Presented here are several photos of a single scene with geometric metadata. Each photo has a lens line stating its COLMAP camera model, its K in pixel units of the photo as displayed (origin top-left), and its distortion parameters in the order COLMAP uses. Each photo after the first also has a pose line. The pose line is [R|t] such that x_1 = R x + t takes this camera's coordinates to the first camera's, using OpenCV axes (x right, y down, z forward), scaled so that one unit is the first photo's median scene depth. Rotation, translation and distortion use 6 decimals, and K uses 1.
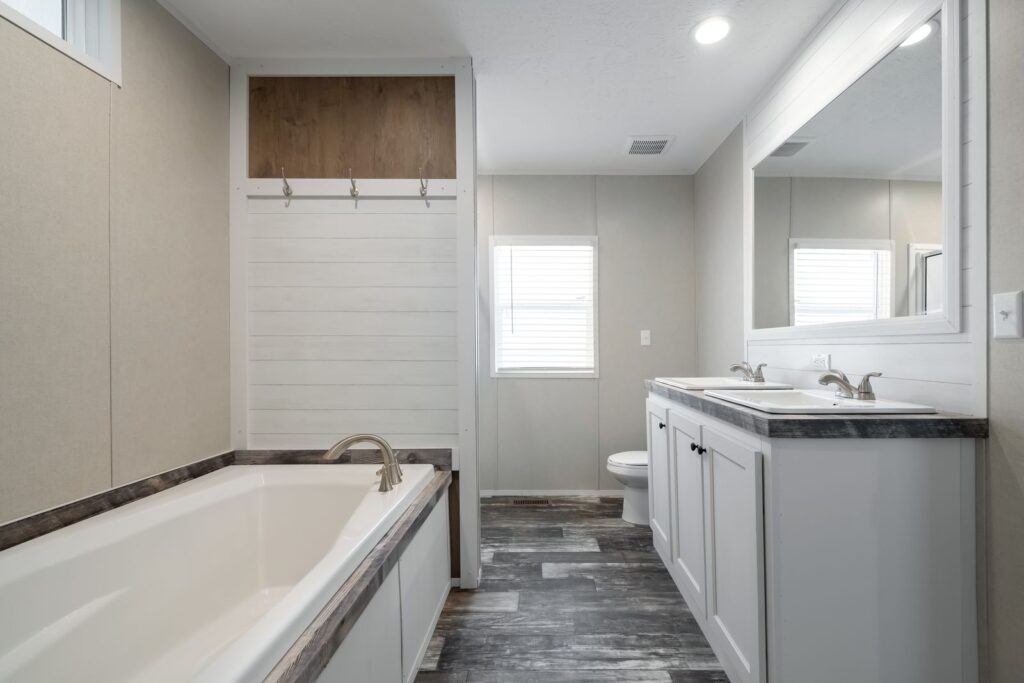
lens RADIAL K [[453.2, 0, 540.9], [0, 453.2, 331.4], [0, 0, 1]] dist [-0.002896, 0.000419]
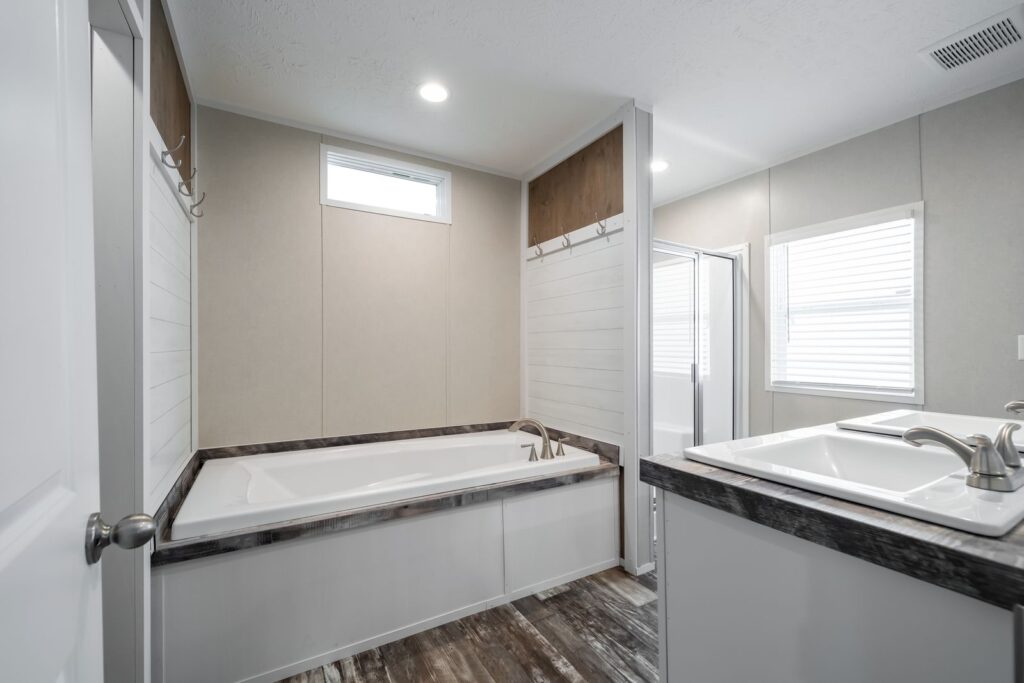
lens RADIAL K [[406.2, 0, 504.1], [0, 406.2, 336.8], [0, 0, 1]] dist [-0.008141, 0.000504]
pose [[0.515395, -0.024691, -0.856597, 0.688799], [0.024244, 0.999605, -0.014226, -0.018207], [0.856610, -0.013436, 0.515790, 0.268189]]
